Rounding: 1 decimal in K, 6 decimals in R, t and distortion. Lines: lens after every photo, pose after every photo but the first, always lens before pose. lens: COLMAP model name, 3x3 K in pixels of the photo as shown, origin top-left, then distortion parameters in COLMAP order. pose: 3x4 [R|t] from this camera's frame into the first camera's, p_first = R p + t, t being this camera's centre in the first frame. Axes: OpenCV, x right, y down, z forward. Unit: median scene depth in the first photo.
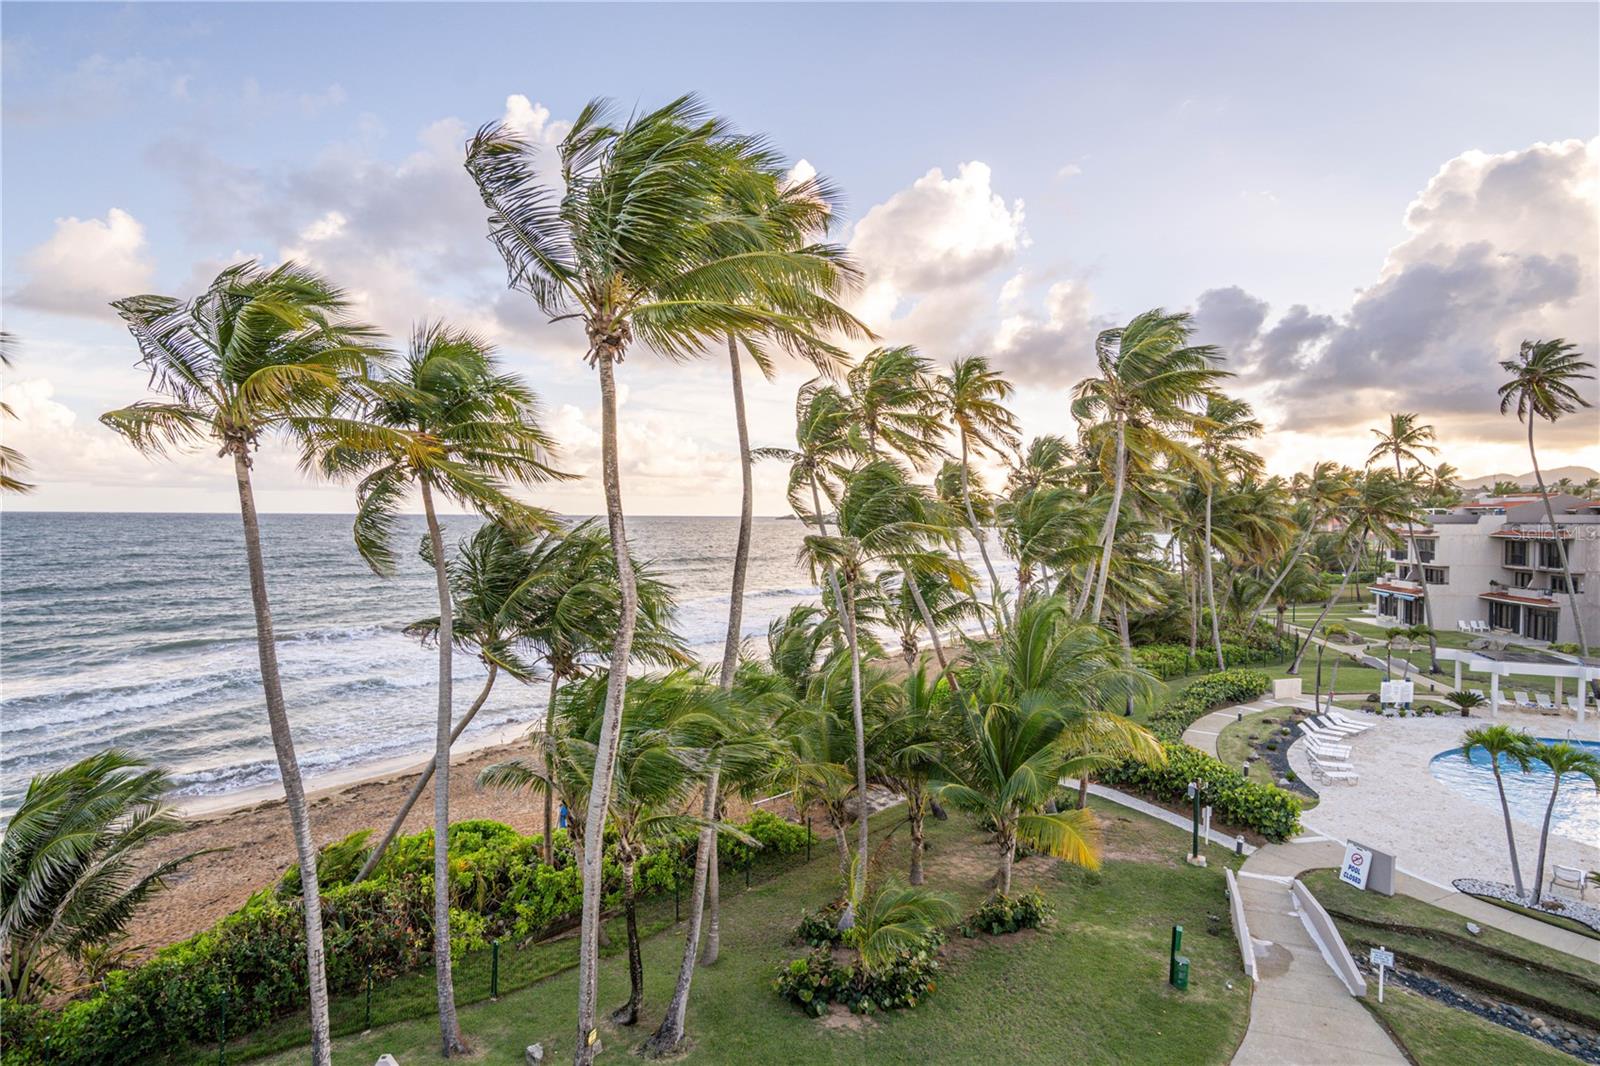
lens RADIAL K [[775.9, 0, 795.8], [0, 775.9, 523.1], [0, 0, 1]] dist [-0.022164, -0.000475]
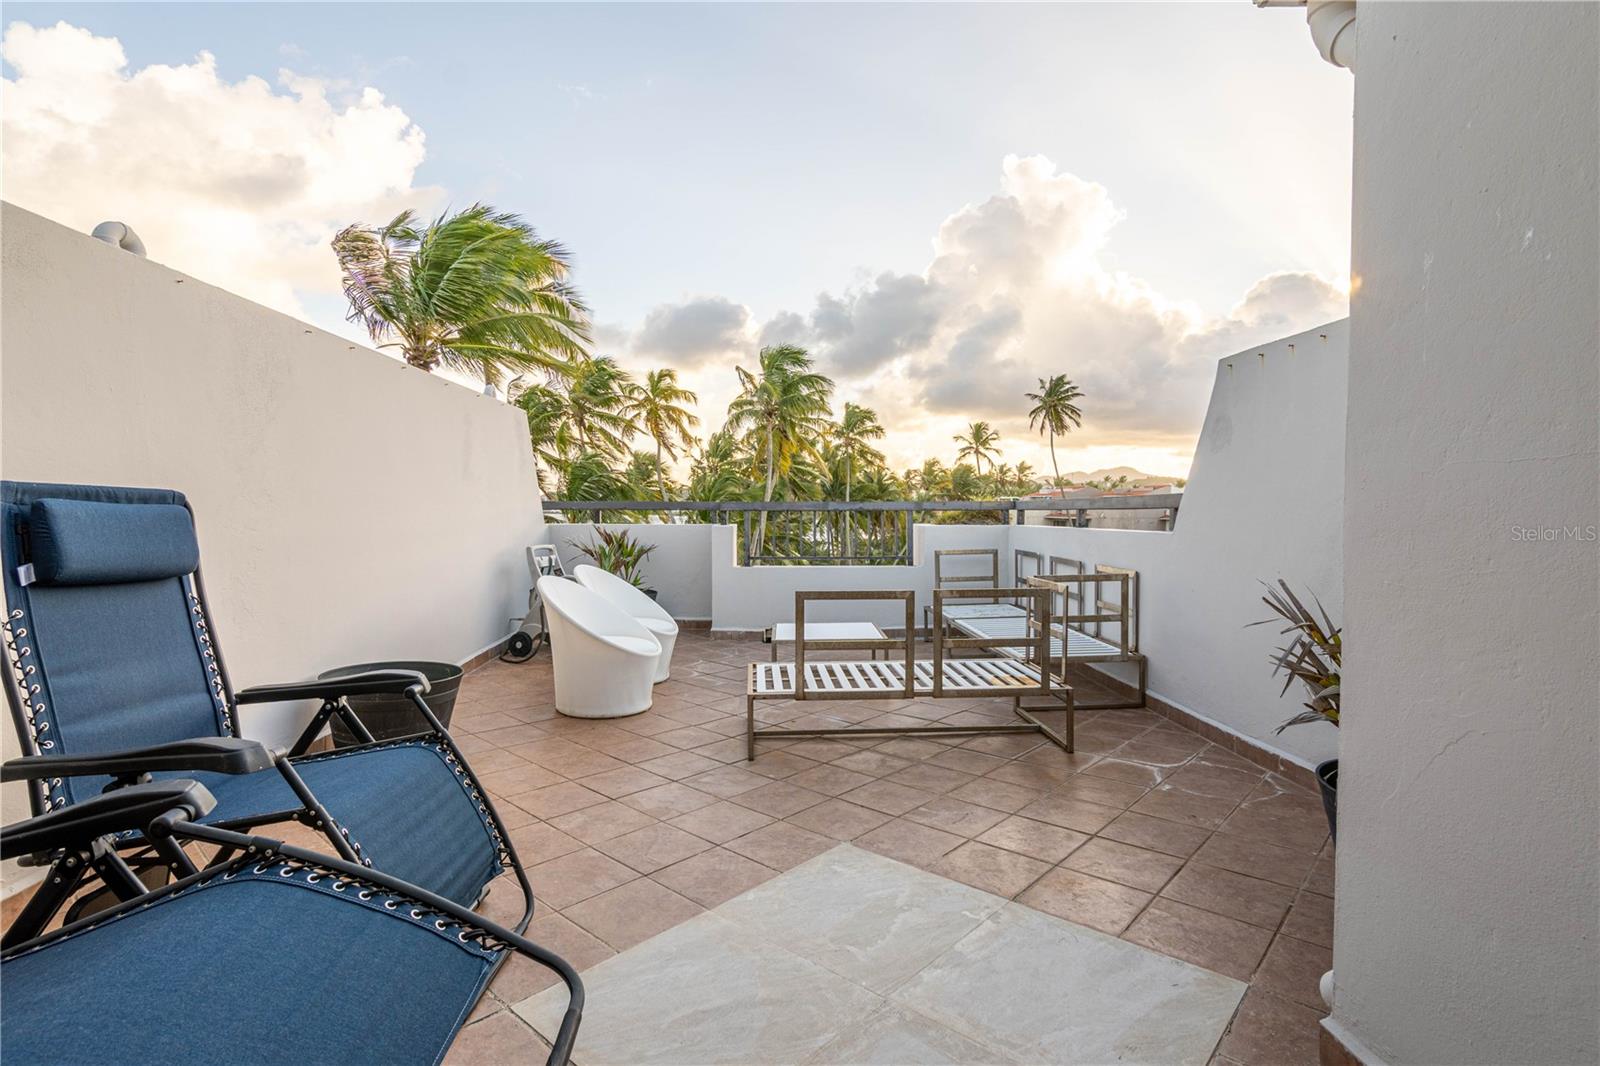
lens RADIAL K [[776.1, 0, 800.0], [0, 776.1, 533.0], [0, 0, 1]] dist [0.009054, 0.000385]
pose [[0.916890, -0.017728, 0.398747, -0.047830], [0.007652, 0.999610, 0.026847, 0.010571], [-0.399067, -0.021565, 0.916668, -0.157526]]
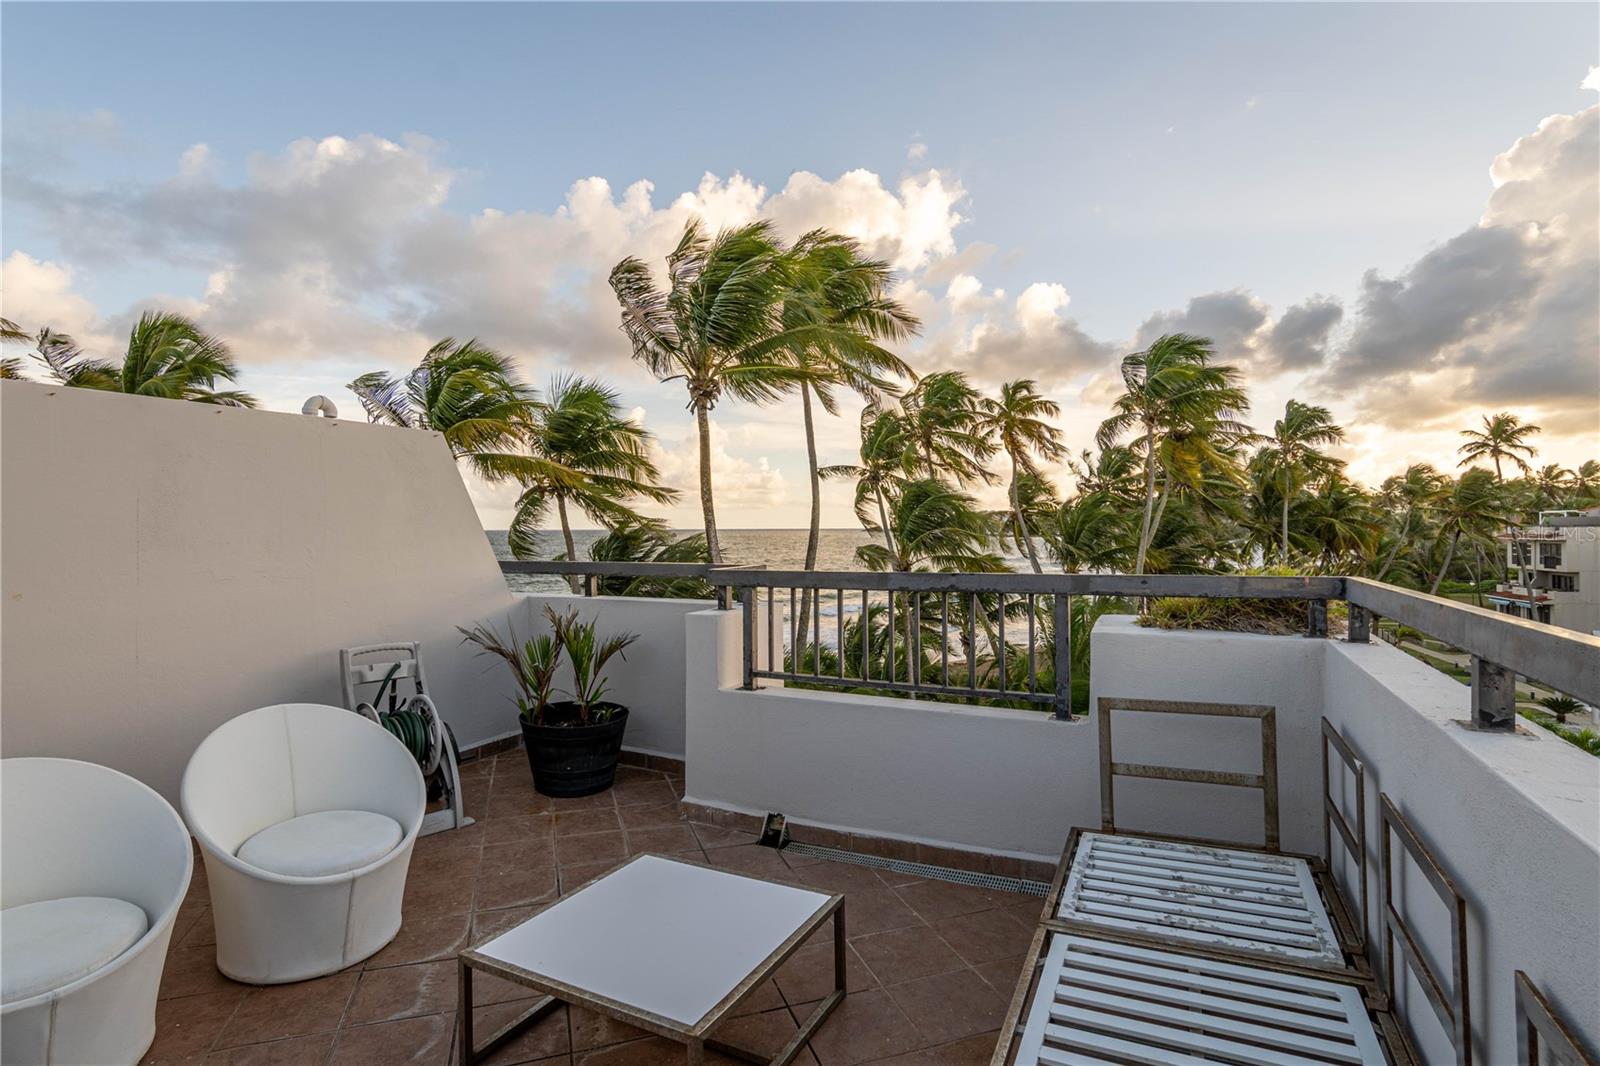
lens RADIAL K [[776.1, 0, 800.0], [0, 776.1, 533.0], [0, 0, 1]] dist [0.009054, 0.000385]
pose [[0.994568, -0.011585, -0.103443, 0.018335], [0.011197, 0.999928, -0.004335, 0.004833], [0.103486, 0.003153, 0.994626, -0.096294]]
